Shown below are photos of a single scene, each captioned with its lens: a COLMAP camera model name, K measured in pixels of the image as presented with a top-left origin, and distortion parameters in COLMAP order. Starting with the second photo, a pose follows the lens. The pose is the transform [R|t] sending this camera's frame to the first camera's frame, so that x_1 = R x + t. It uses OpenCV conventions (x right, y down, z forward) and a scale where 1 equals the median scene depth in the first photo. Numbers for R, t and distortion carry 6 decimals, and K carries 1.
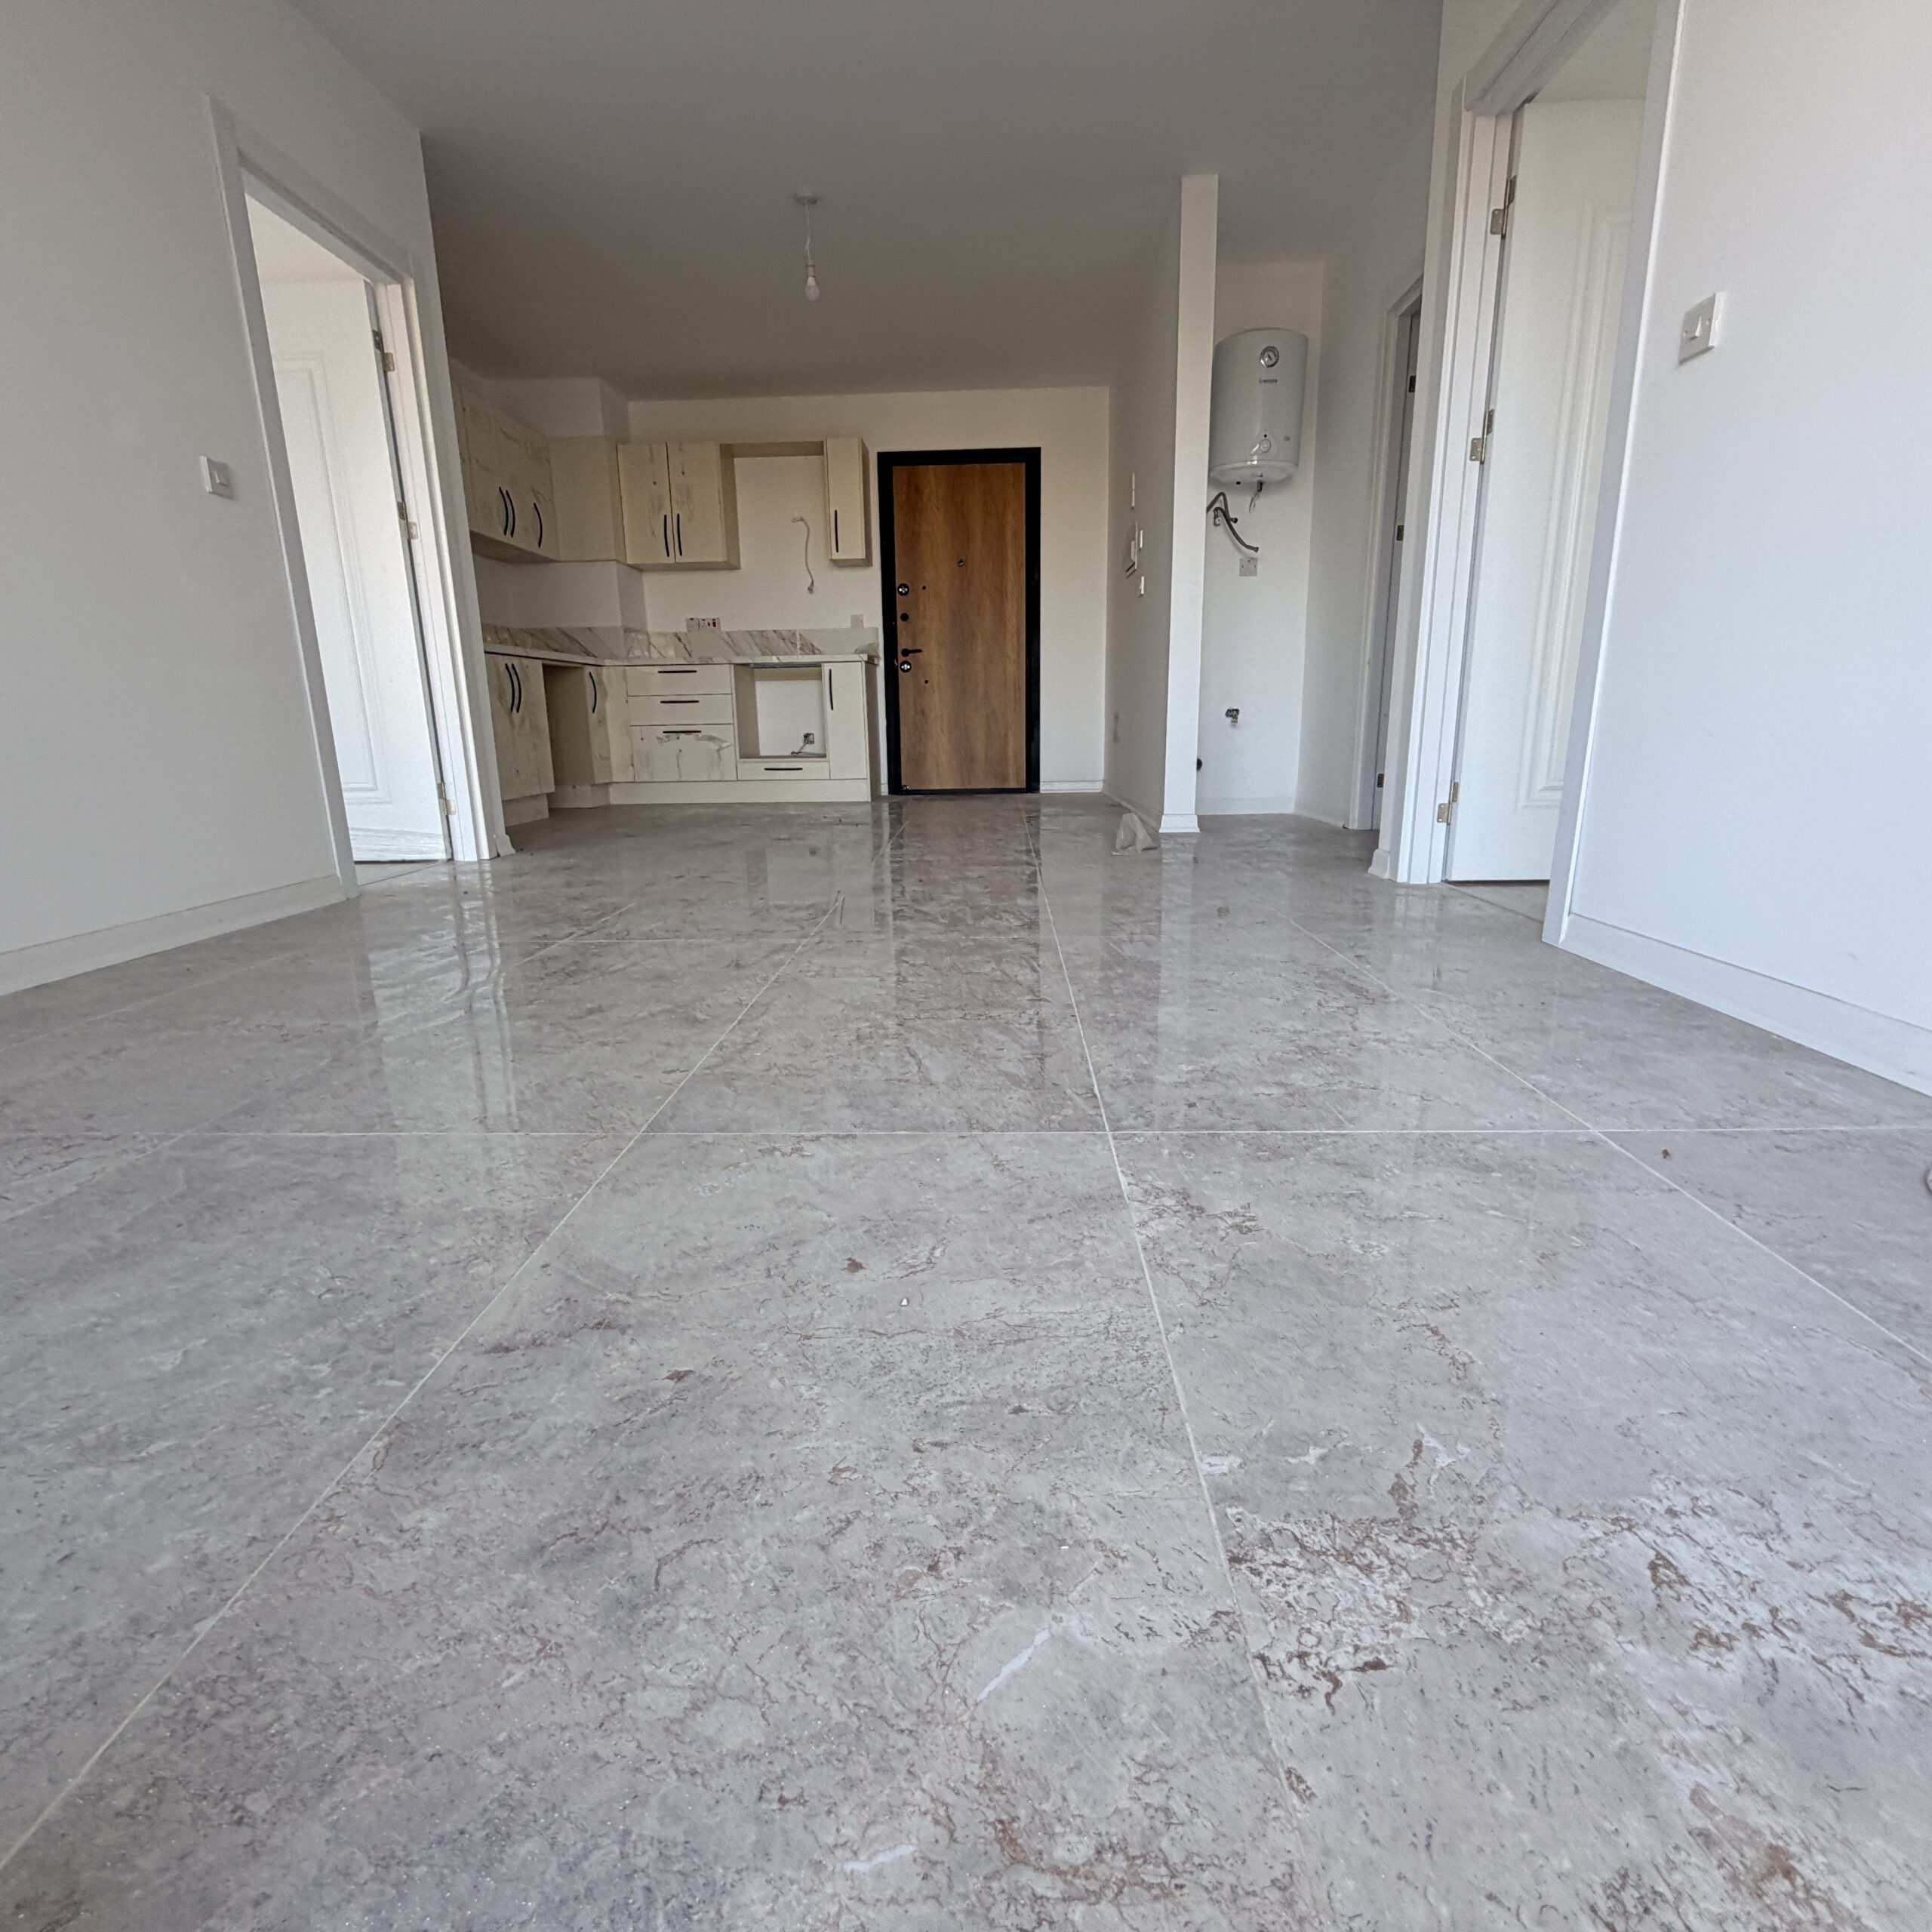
lens RADIAL K [[1015.9, 0, 959.9], [0, 1015.9, 965.7], [0, 0, 1]] dist [0.001044, -0.001034]
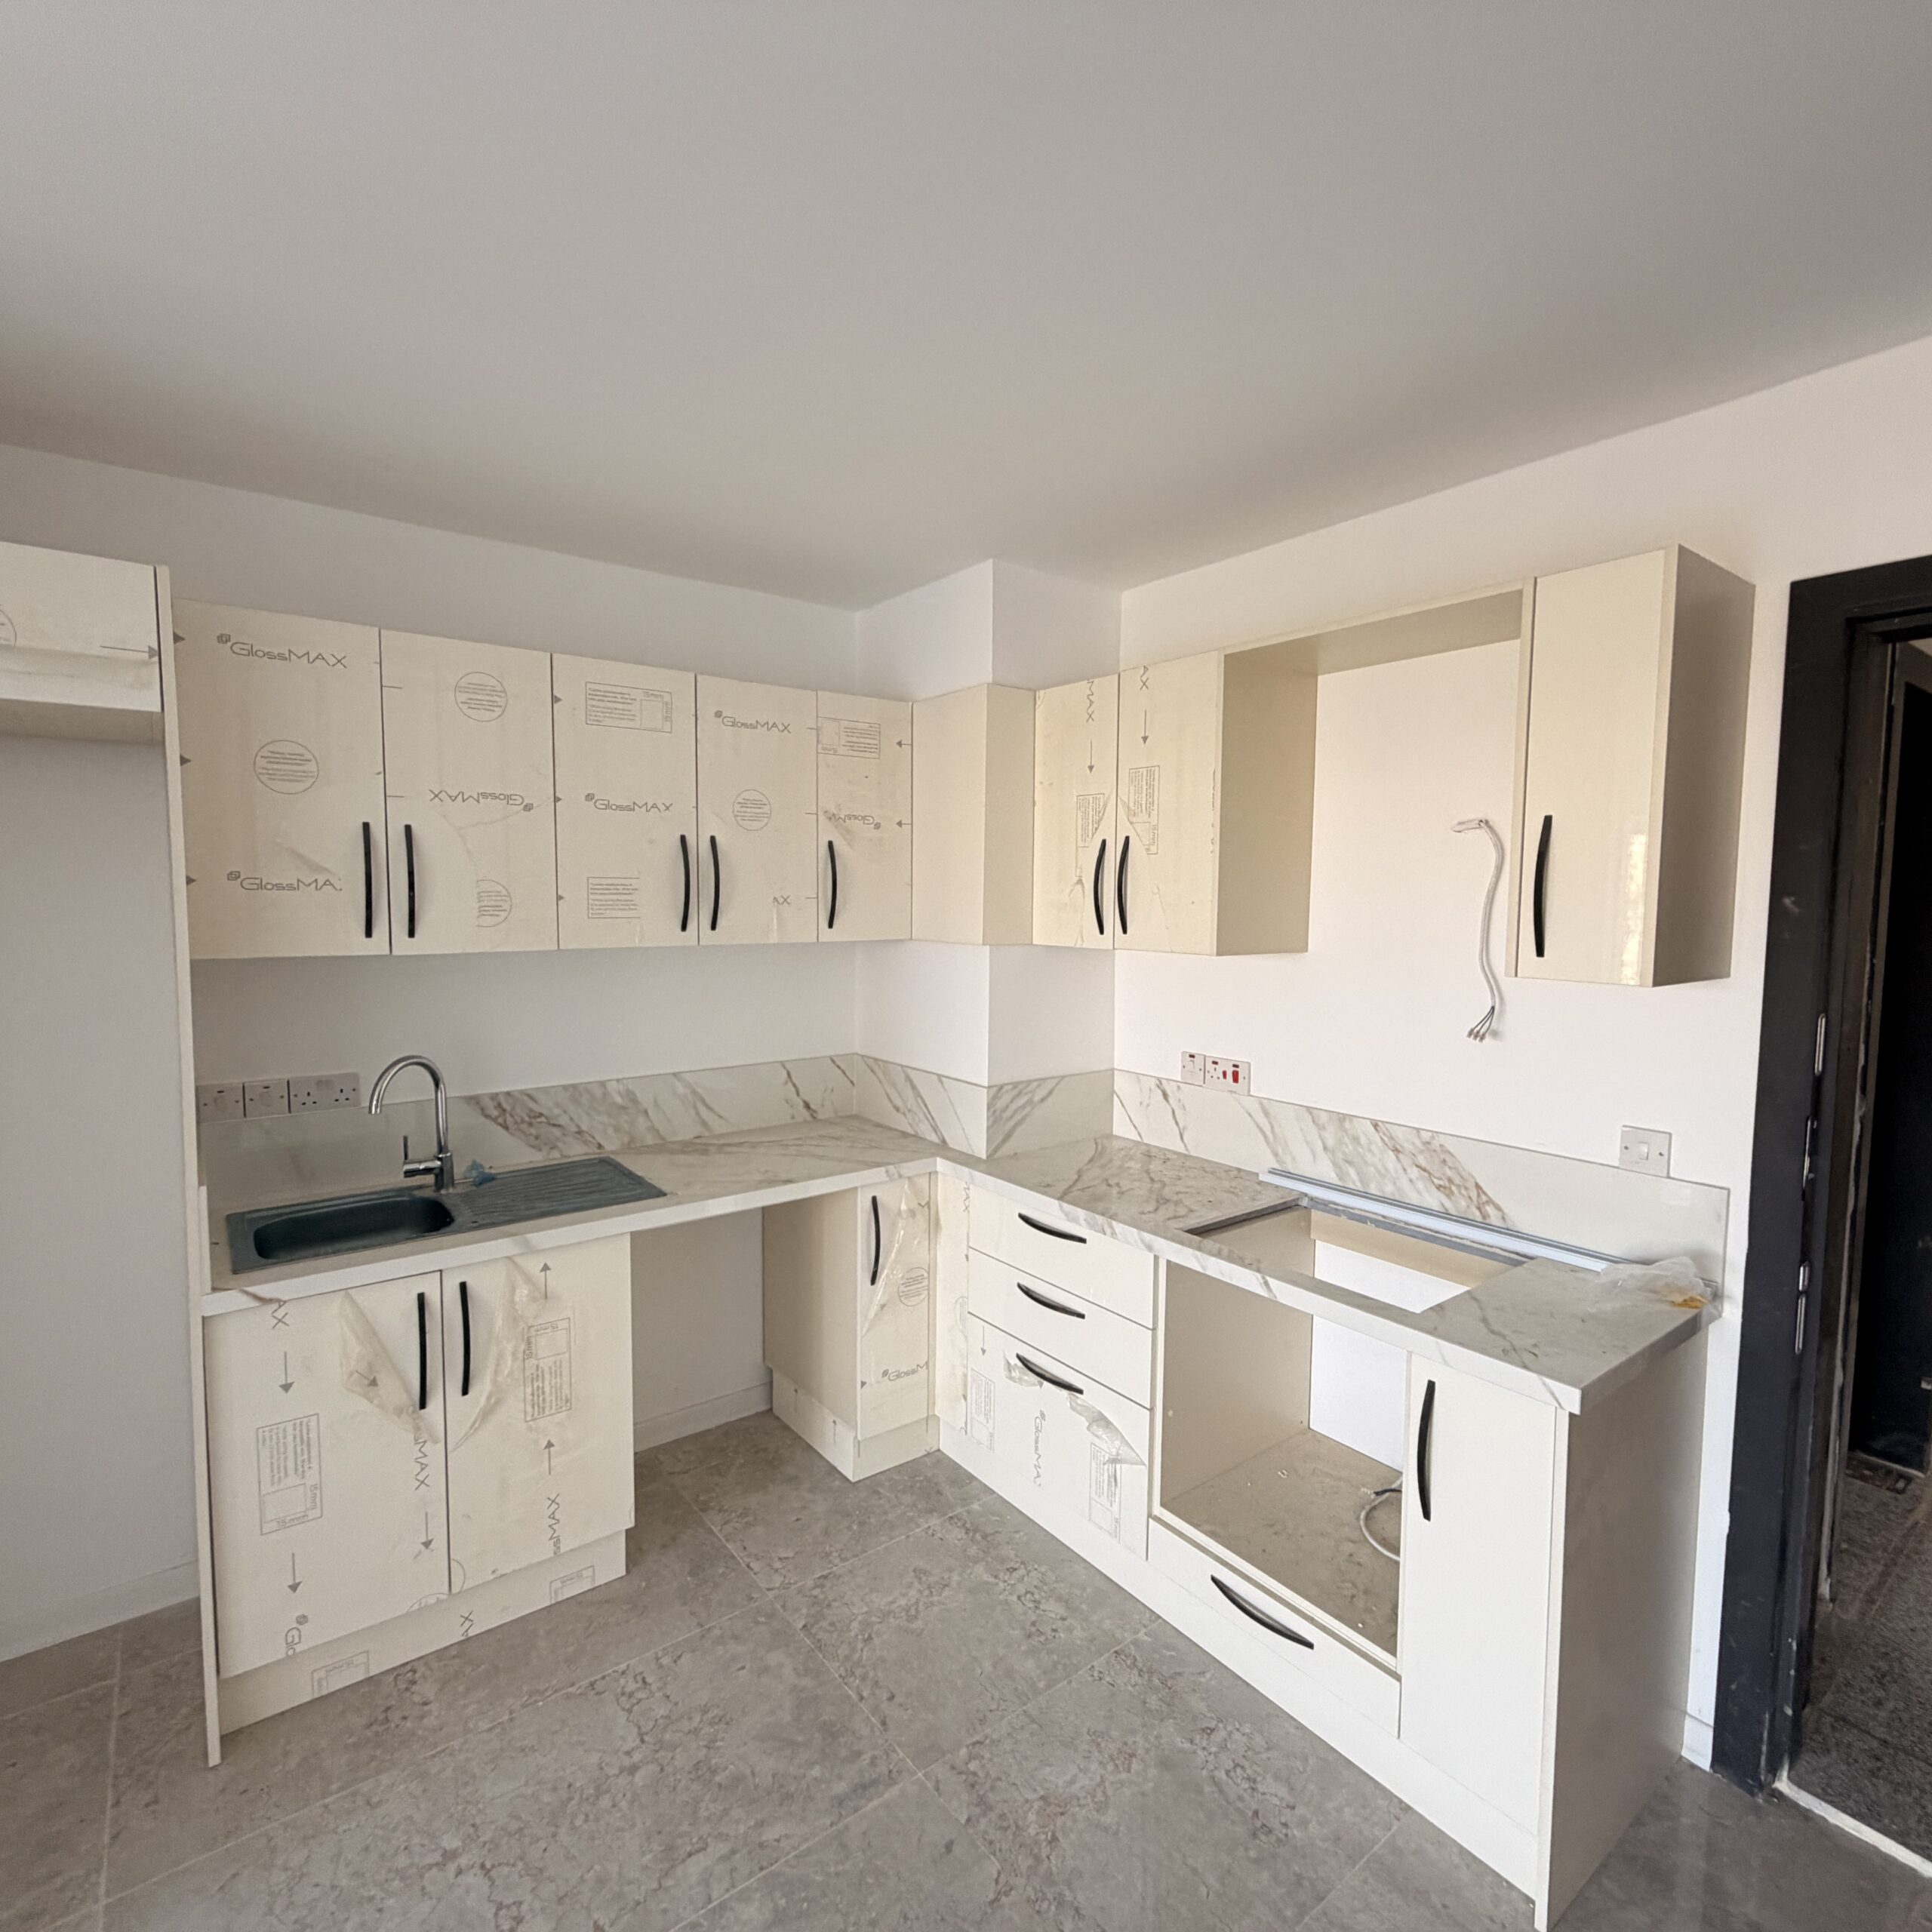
lens RADIAL K [[1015.9, 0, 959.9], [0, 1015.9, 965.7], [0, 0, 1]] dist [0.001044, -0.001034]
pose [[0.641269, 0.077554, -0.763387, -0.011266], [-0.199891, 0.977413, -0.068618, -0.363907], [0.740822, 0.196596, 0.642287, 0.724105]]
